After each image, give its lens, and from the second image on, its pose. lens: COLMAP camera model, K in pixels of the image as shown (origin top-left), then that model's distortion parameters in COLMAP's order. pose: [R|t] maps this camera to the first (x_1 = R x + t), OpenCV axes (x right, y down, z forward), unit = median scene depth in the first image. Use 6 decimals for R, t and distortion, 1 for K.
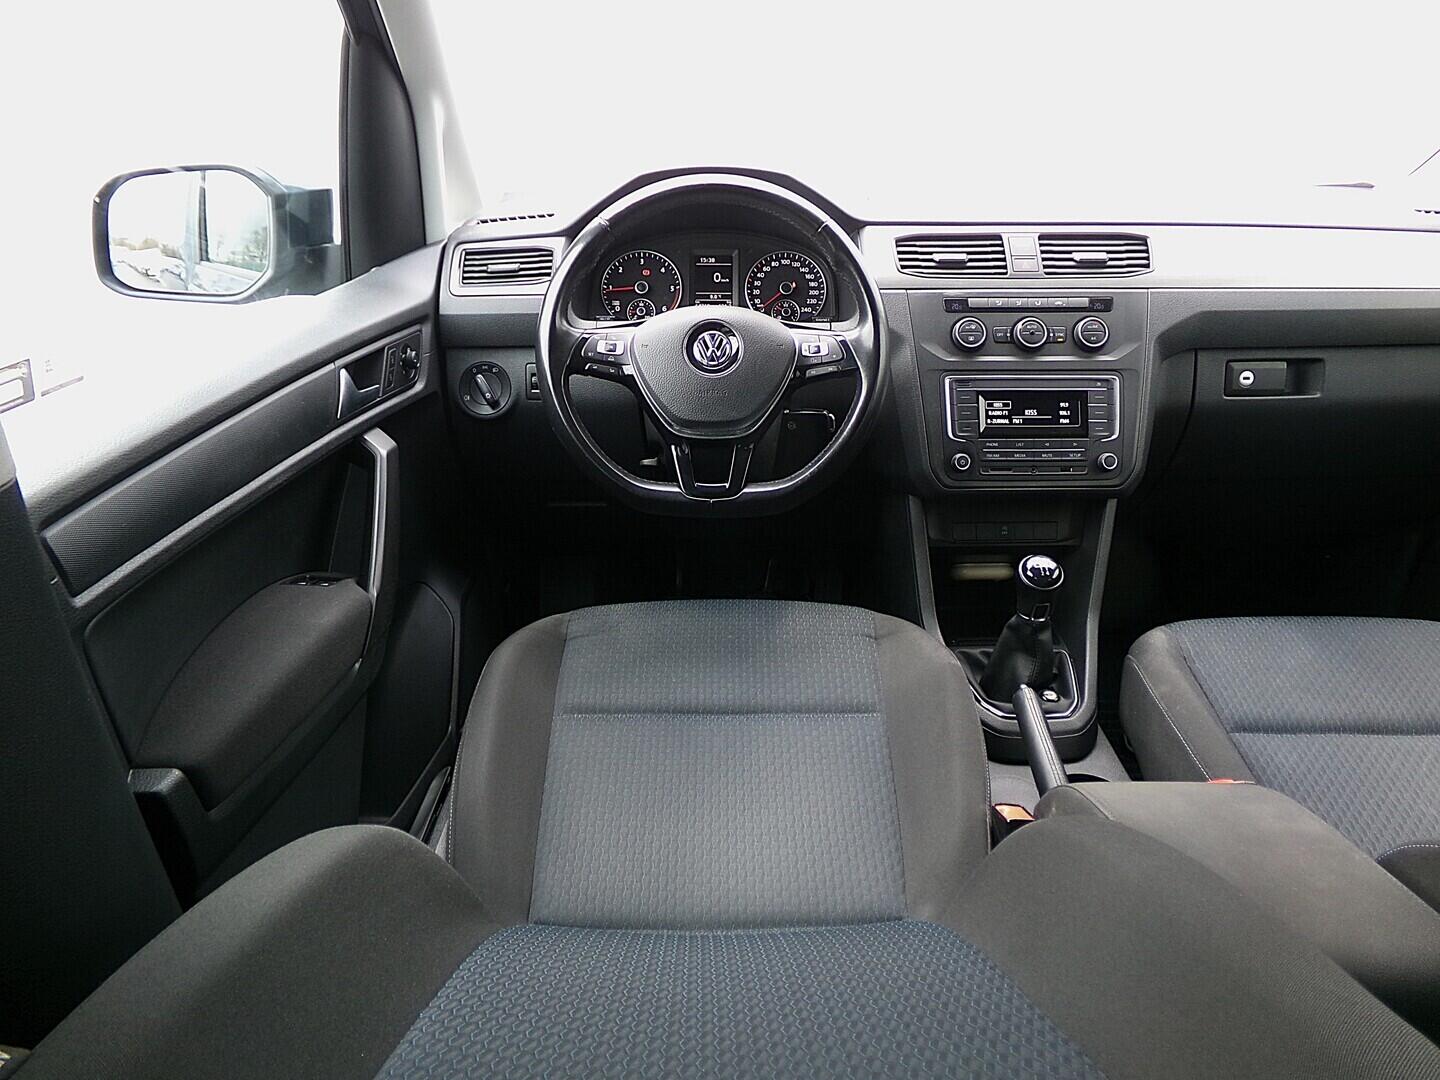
lens RADIAL K [[1052.9, 0, 691.4], [0, 1052.9, 563.2], [0, 0, 1]] dist [-0.073511, 0.103368]
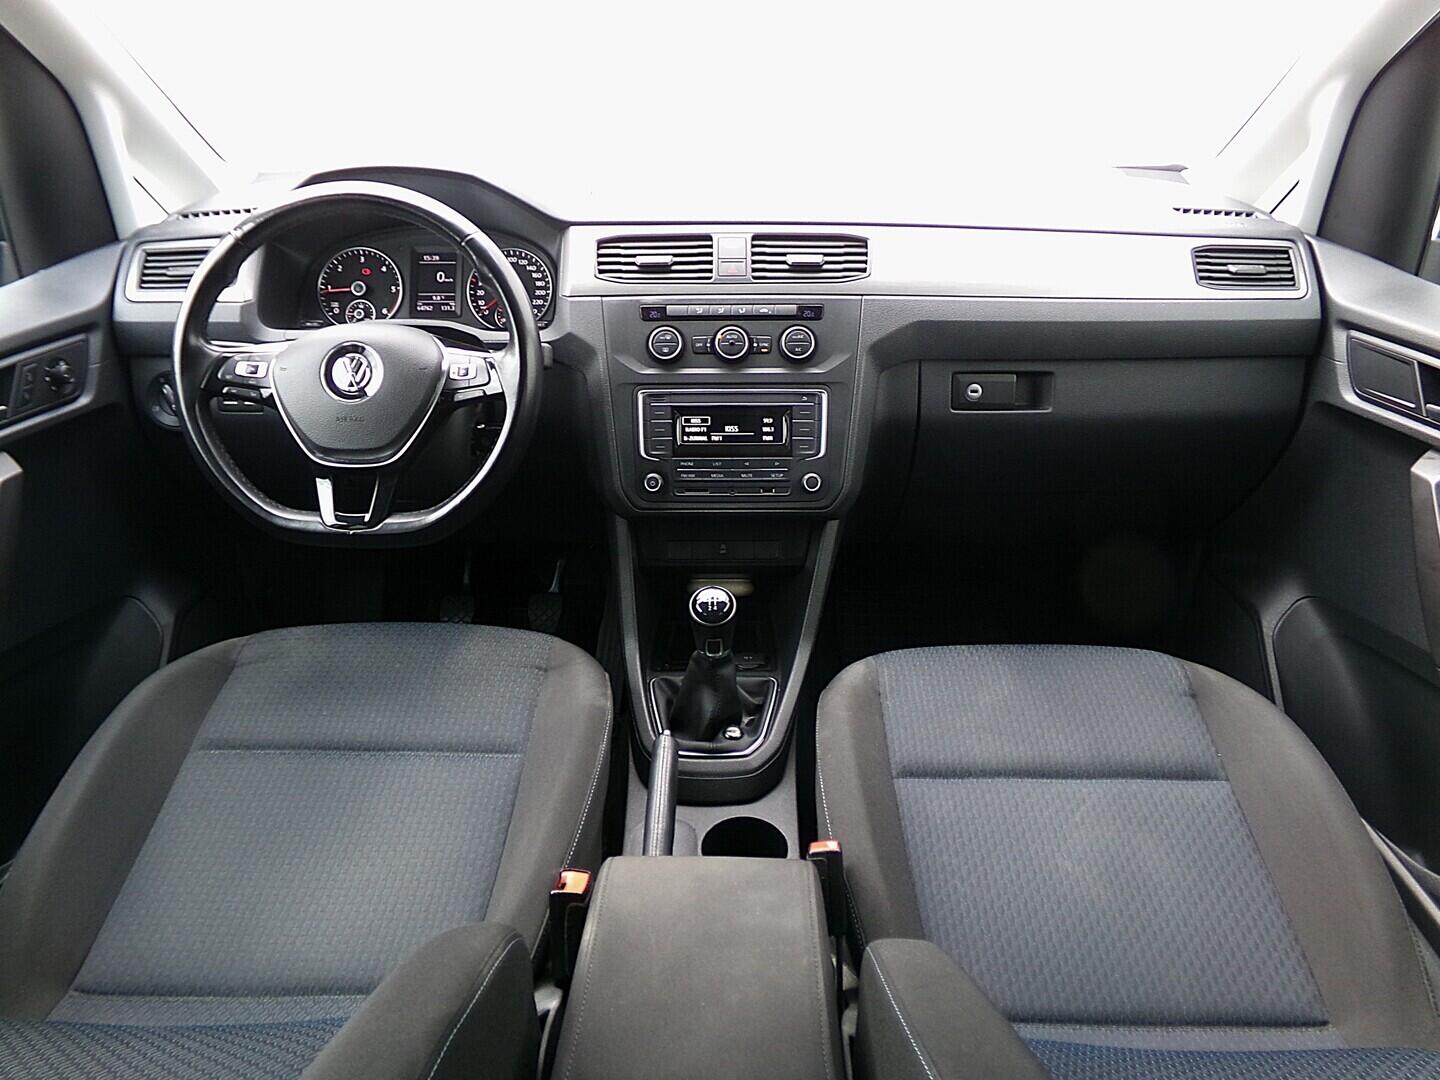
lens RADIAL K [[1052.9, 0, 729.9], [0, 1052.9, 585.3], [0, 0, 1]] dist [-0.073511, 0.103368]
pose [[0.999896, 0.008642, -0.011507, 0.333838], [-0.007805, 0.997448, 0.070967, -0.070999], [0.012091, -0.070870, 0.997412, 0.048296]]
